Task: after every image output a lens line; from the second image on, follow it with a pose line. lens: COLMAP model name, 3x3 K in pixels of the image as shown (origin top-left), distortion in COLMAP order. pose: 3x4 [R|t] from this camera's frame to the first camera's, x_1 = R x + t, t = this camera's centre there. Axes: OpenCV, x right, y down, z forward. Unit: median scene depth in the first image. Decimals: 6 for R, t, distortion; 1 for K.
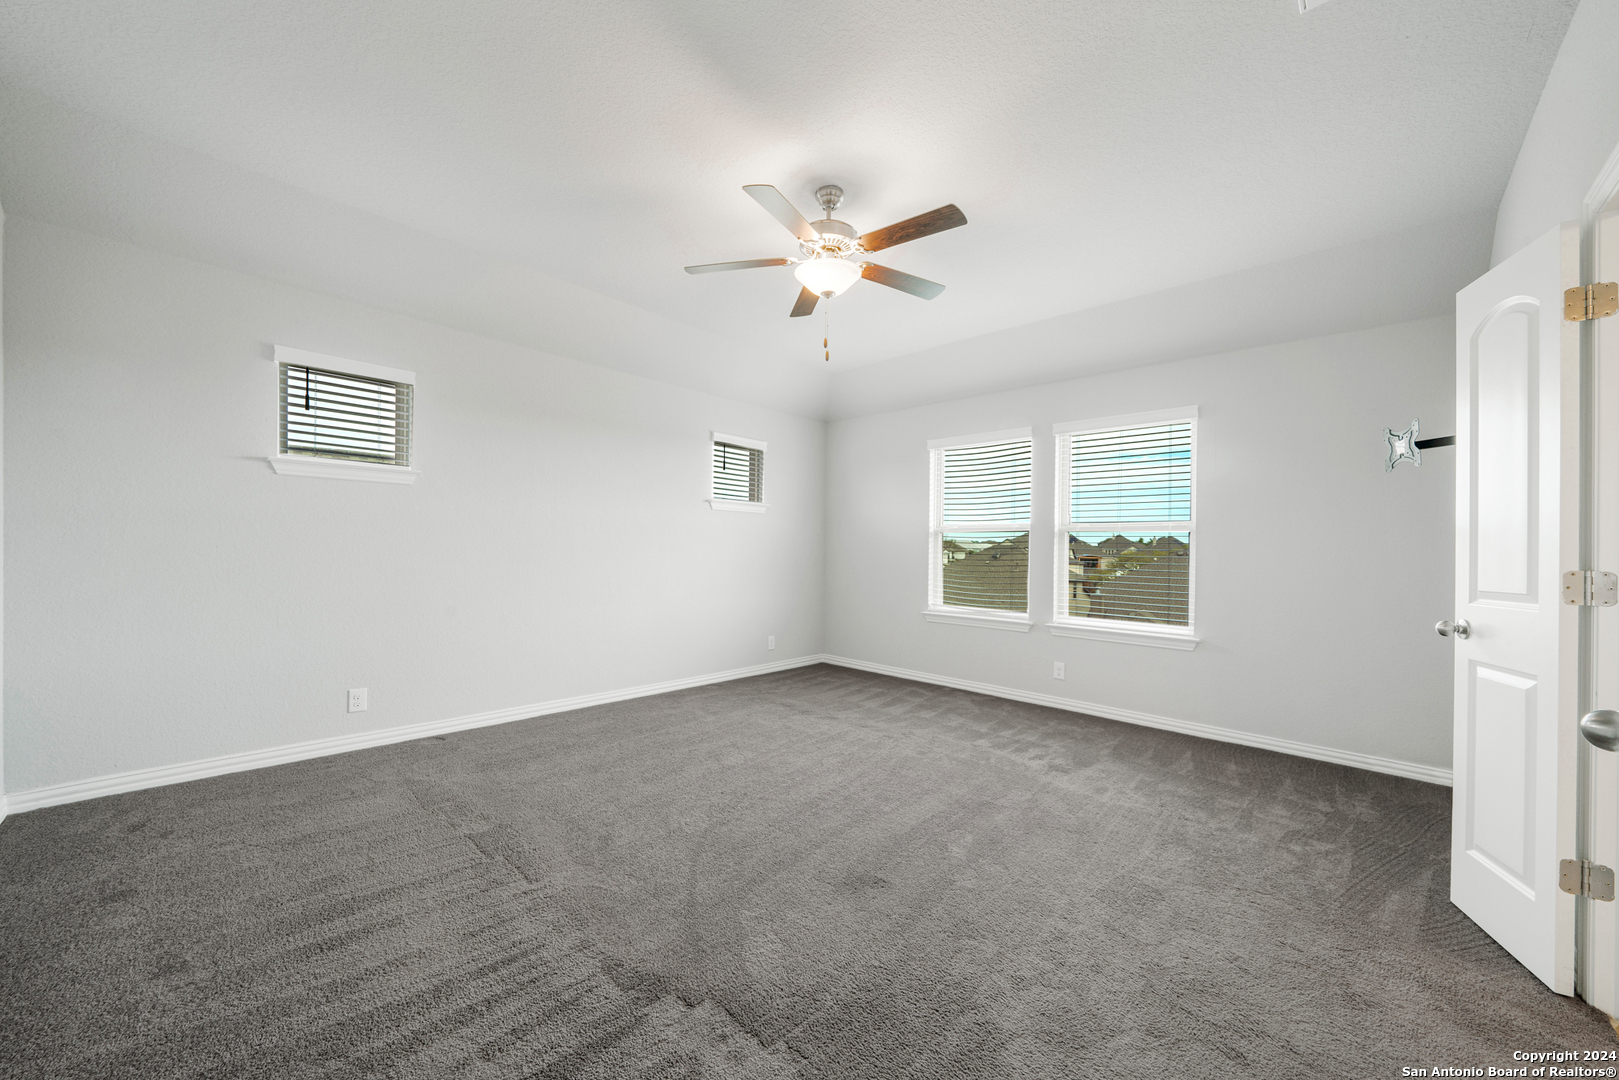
lens RADIAL K [[566.7, 0, 807.4], [0, 566.7, 552.9], [0, 0, 1]] dist [-0.005779, -0.000132]
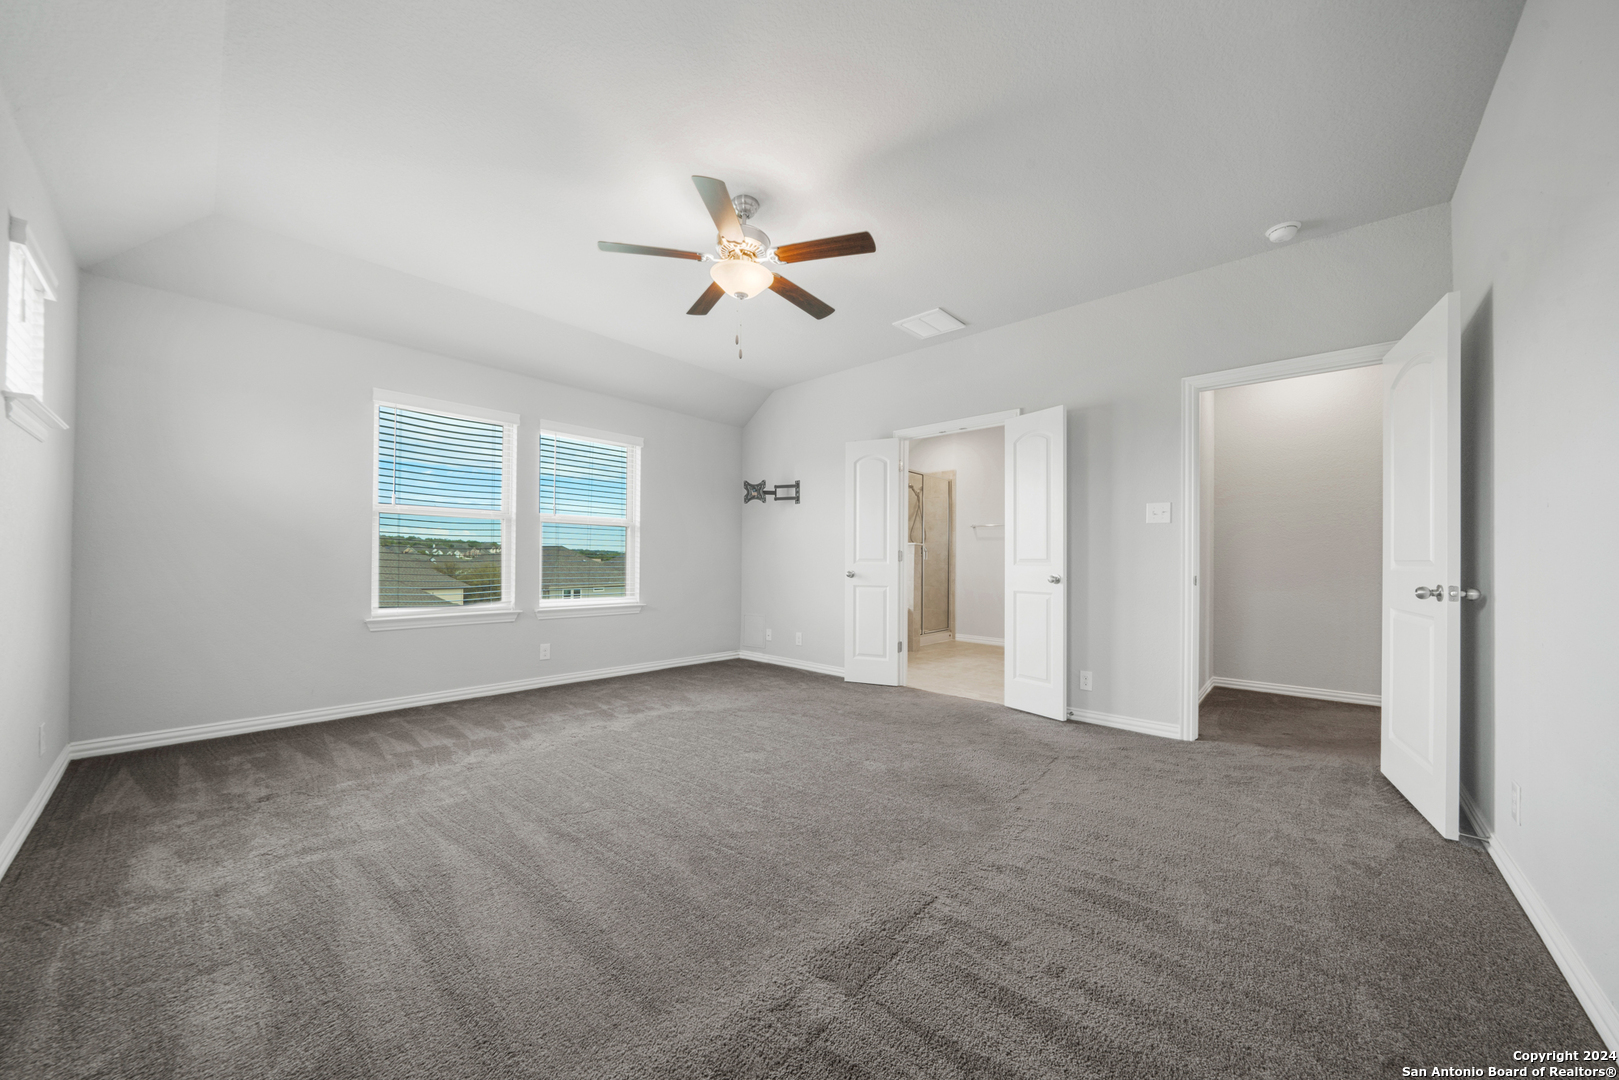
lens RADIAL K [[566.7, 0, 807.4], [0, 566.7, 552.9], [0, 0, 1]] dist [-0.005779, -0.000132]
pose [[-0.029091, 0.000499, 0.999577, -0.695680], [-0.009859, 0.999951, -0.000787, 0.023148], [-0.999528, -0.009878, -0.029084, 0.616140]]
